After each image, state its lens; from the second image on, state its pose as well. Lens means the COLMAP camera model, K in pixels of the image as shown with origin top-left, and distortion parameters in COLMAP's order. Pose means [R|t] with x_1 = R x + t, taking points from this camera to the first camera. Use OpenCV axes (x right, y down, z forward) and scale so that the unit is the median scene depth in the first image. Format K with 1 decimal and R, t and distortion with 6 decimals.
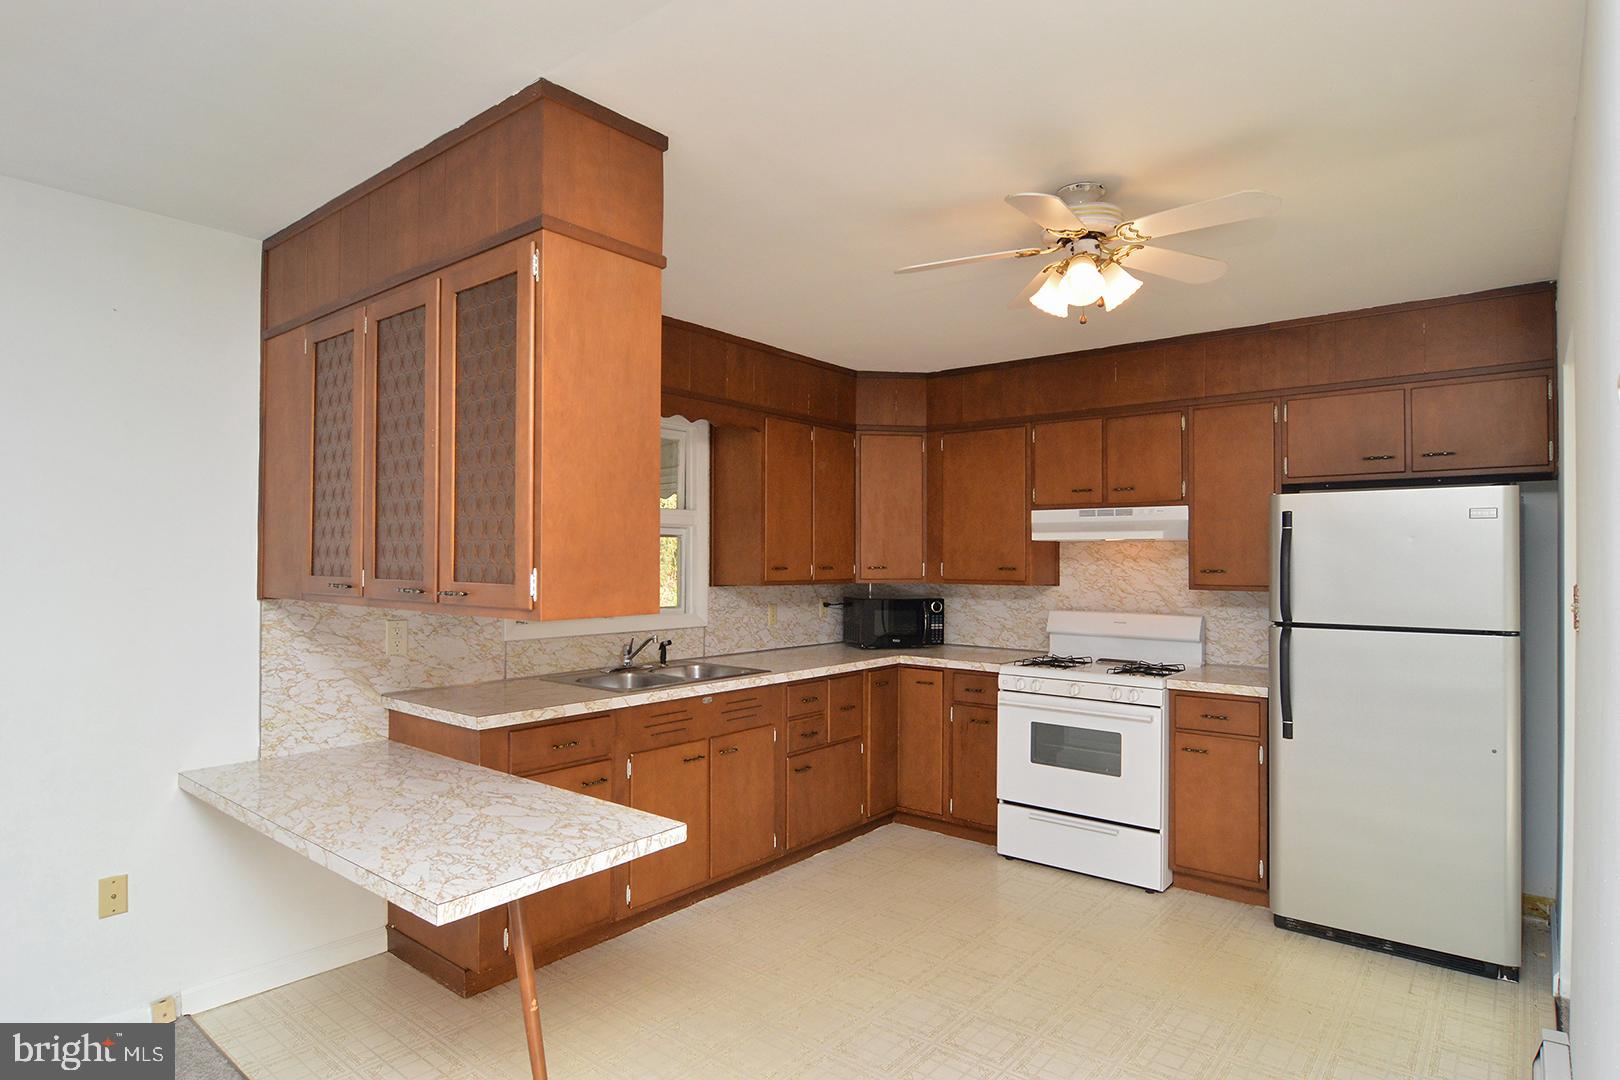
lens RADIAL K [[882.1, 0, 813.0], [0, 882.1, 545.7], [0, 0, 1]] dist [-0.008556, -0.008522]
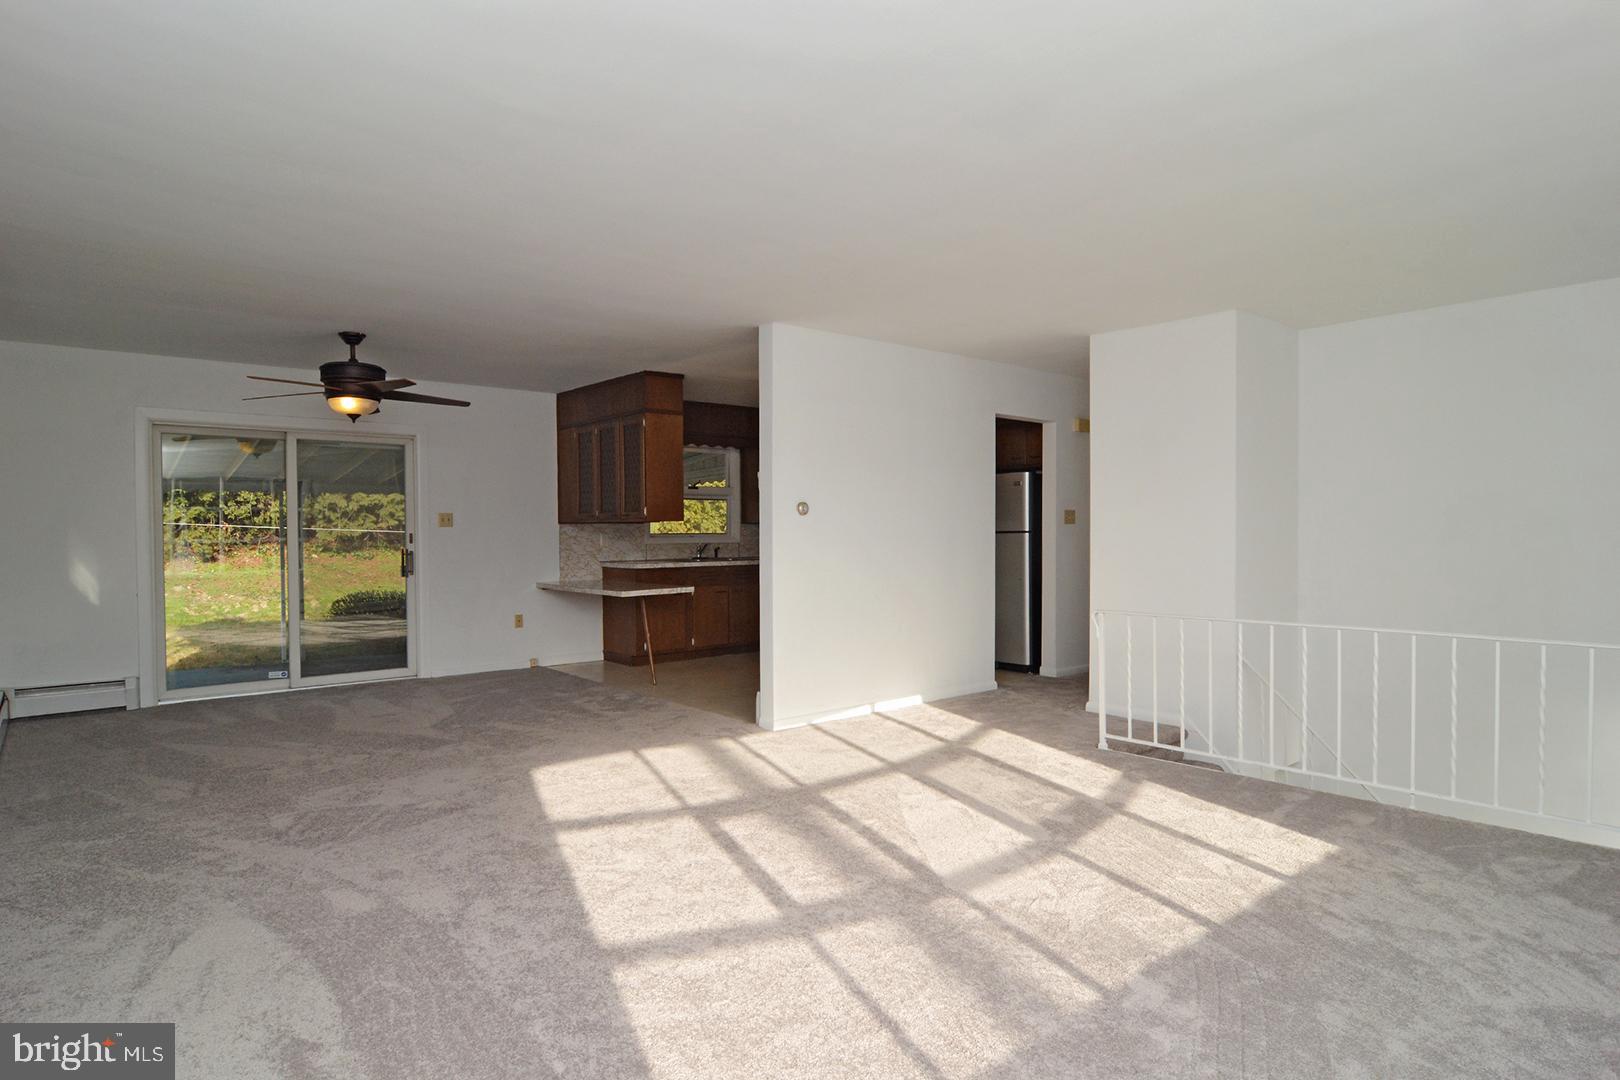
lens RADIAL K [[899.9, 0, 815.4], [0, 899.9, 542.4], [0, 0, 1]] dist [-0.008009, -0.009142]
pose [[0.983548, -0.008492, -0.180450, 0.463906], [0.013843, 0.999500, 0.028413, 0.034359], [0.180118, -0.030443, 0.983174, -1.125597]]
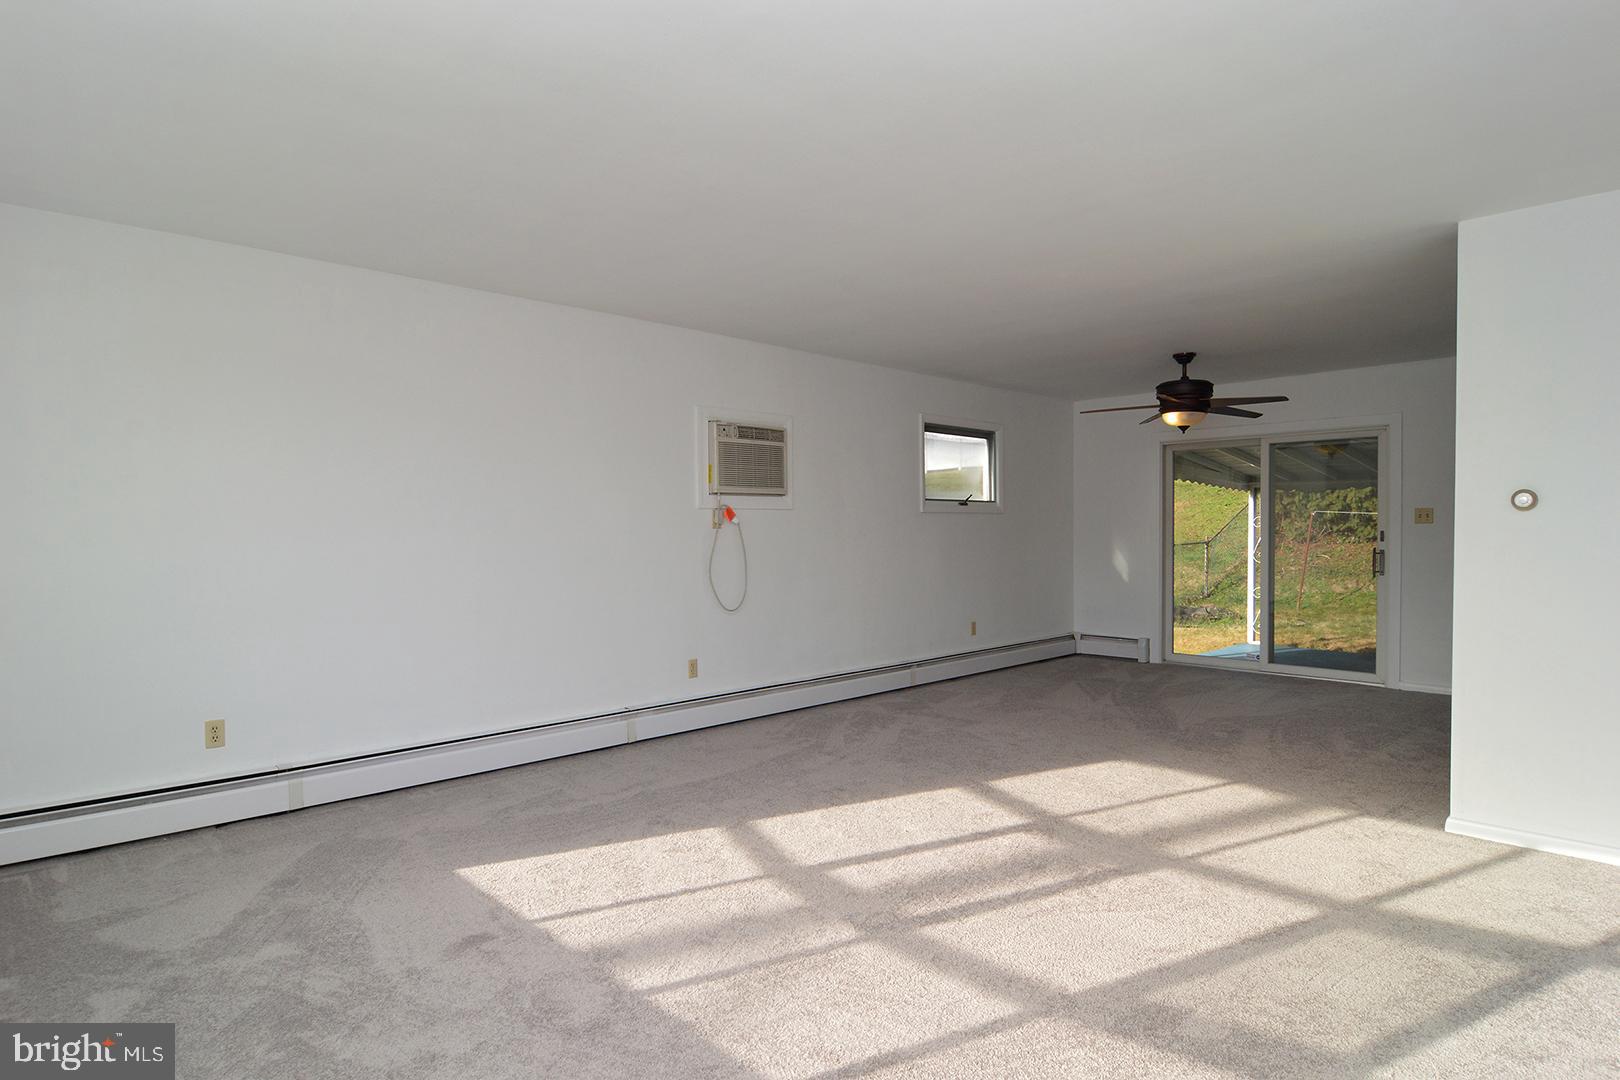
lens RADIAL K [[882.1, 0, 813.0], [0, 882.1, 545.7], [0, 0, 1]] dist [-0.008556, -0.008522]
pose [[-0.116691, 0.016434, -0.993032, 1.070299], [0.020536, 0.999689, 0.014132, 0.038793], [0.992956, -0.018744, -0.116992, -0.387763]]
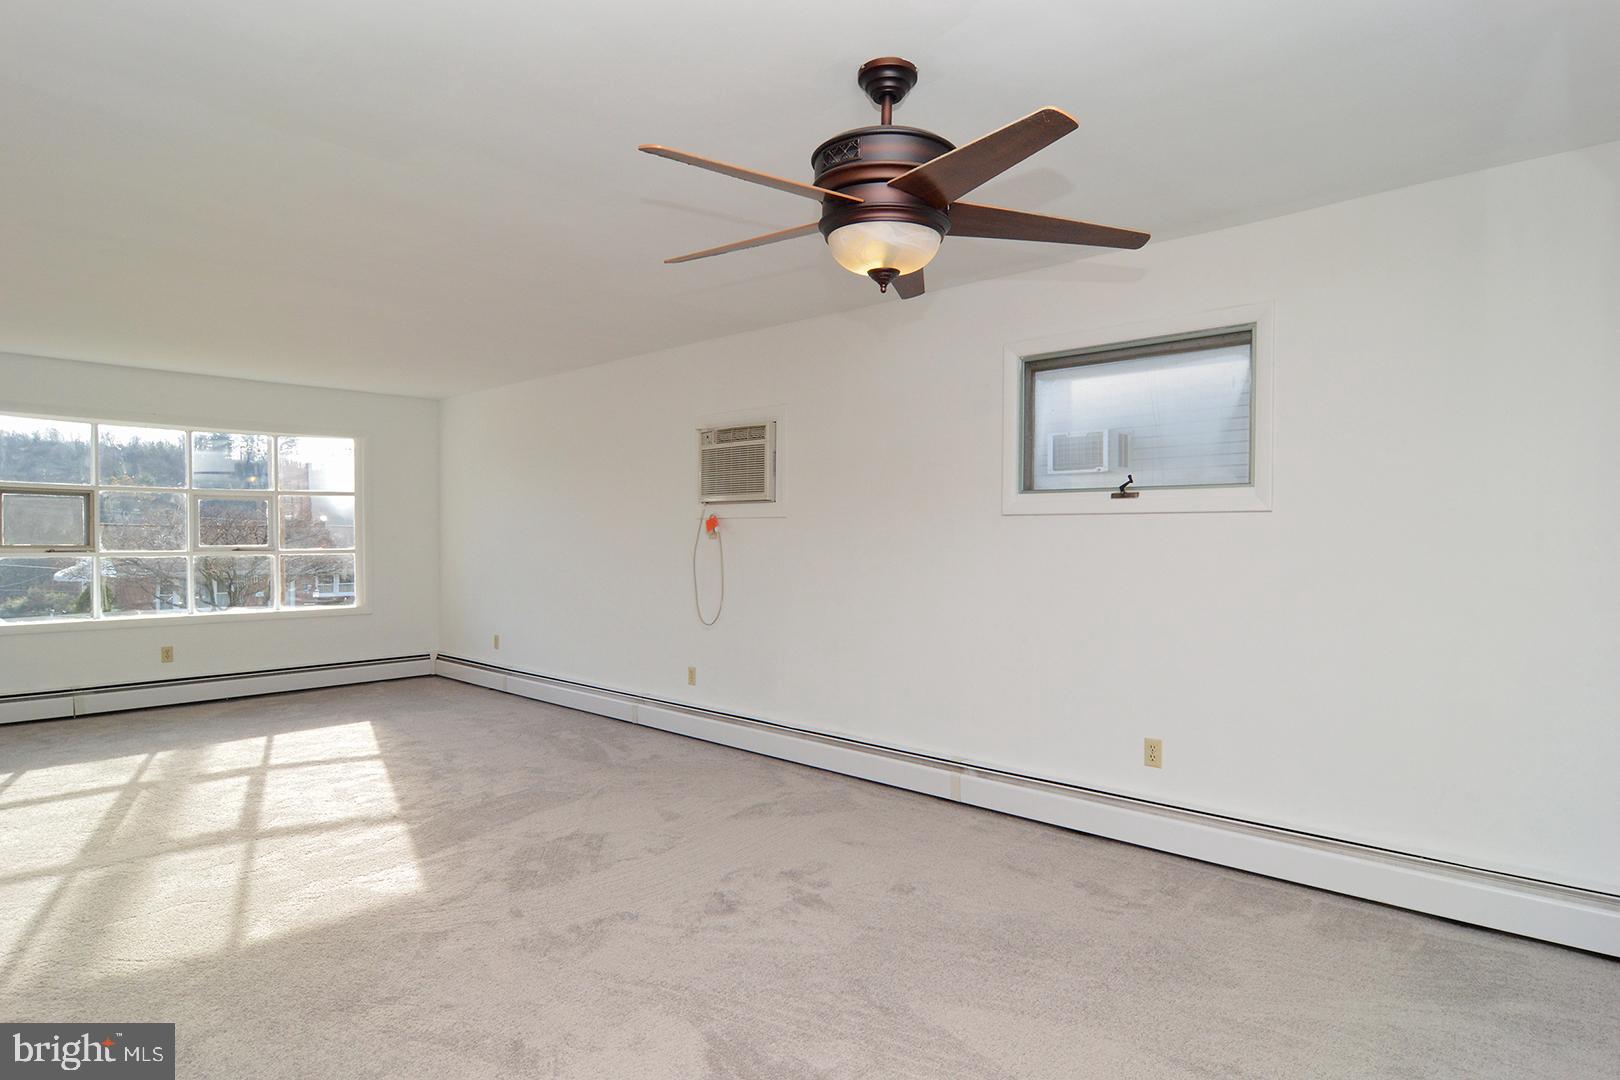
lens RADIAL K [[879.7, 0, 825.0], [0, 879.7, 544.1], [0, 0, 1]] dist [-0.026174, -0.000498]
pose [[-0.998946, -0.007355, 0.045309, -0.427562], [-0.007634, 0.999953, -0.005980, 0.042373], [-0.045263, -0.006319, -0.998955, 0.572570]]
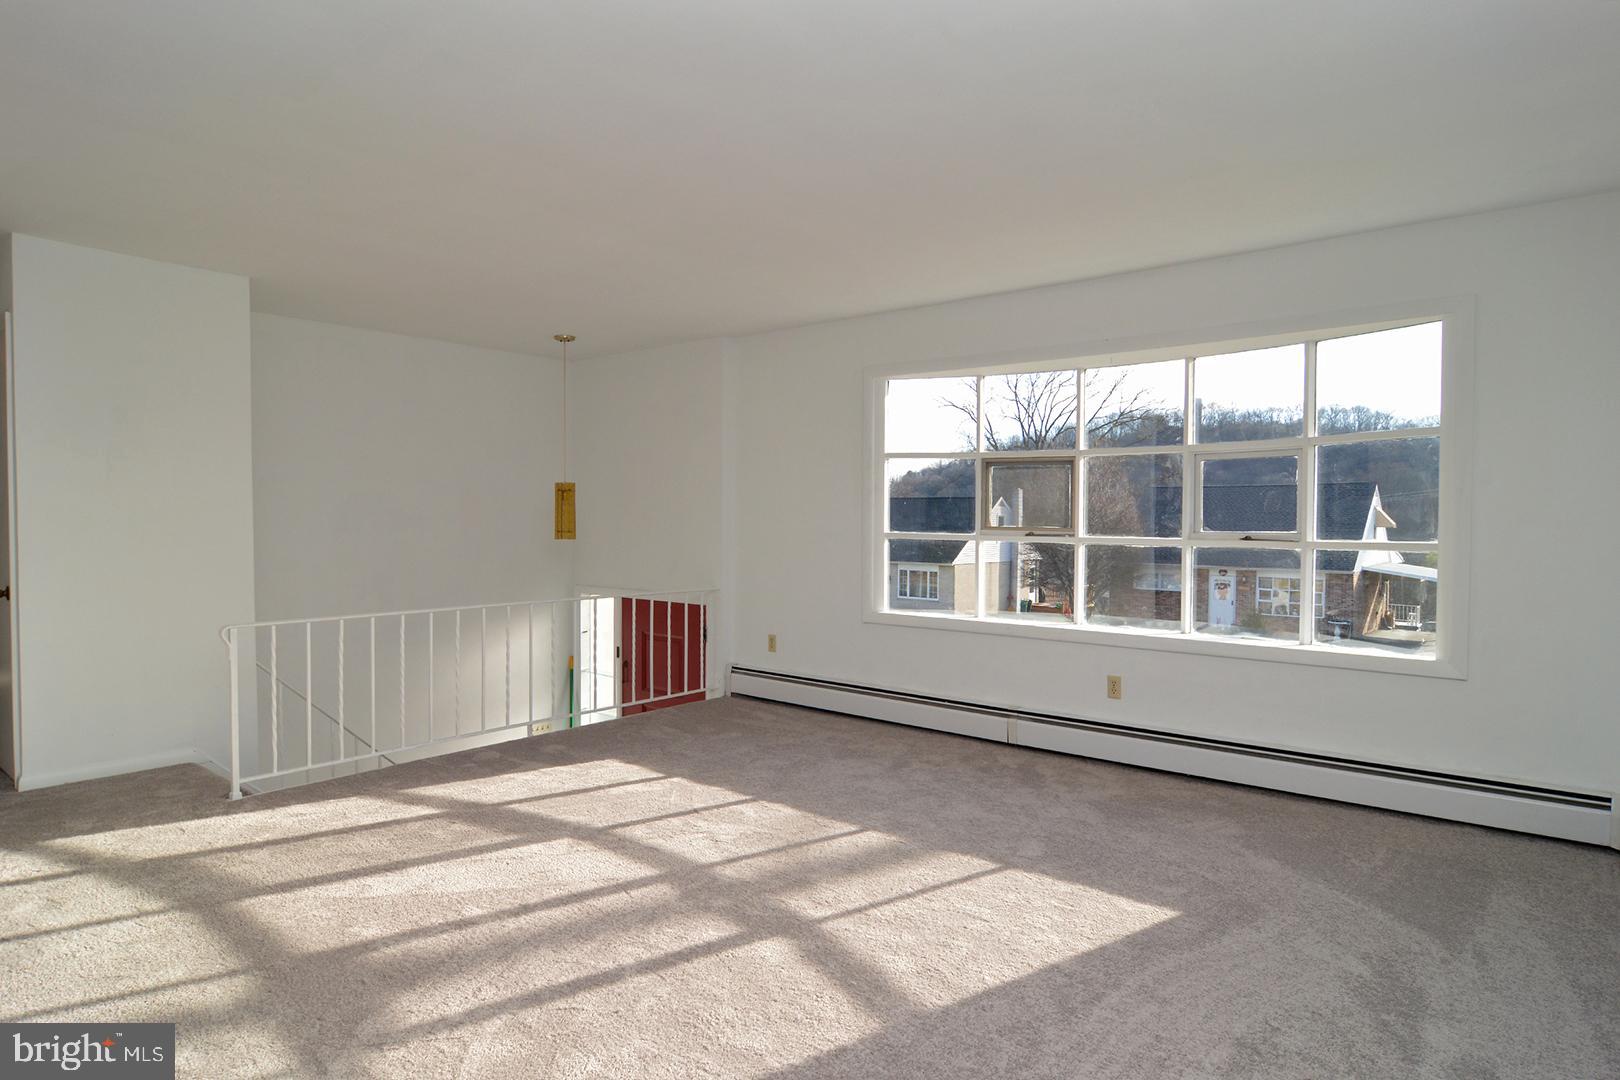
lens RADIAL K [[899.9, 0, 815.4], [0, 899.9, 542.4], [0, 0, 1]] dist [-0.008009, -0.009142]
pose [[0.009164, -0.033211, 0.999406, -0.294065], [-0.019502, 0.999252, 0.033384, 0.031648], [-0.999768, -0.019797, 0.008509, -0.520692]]
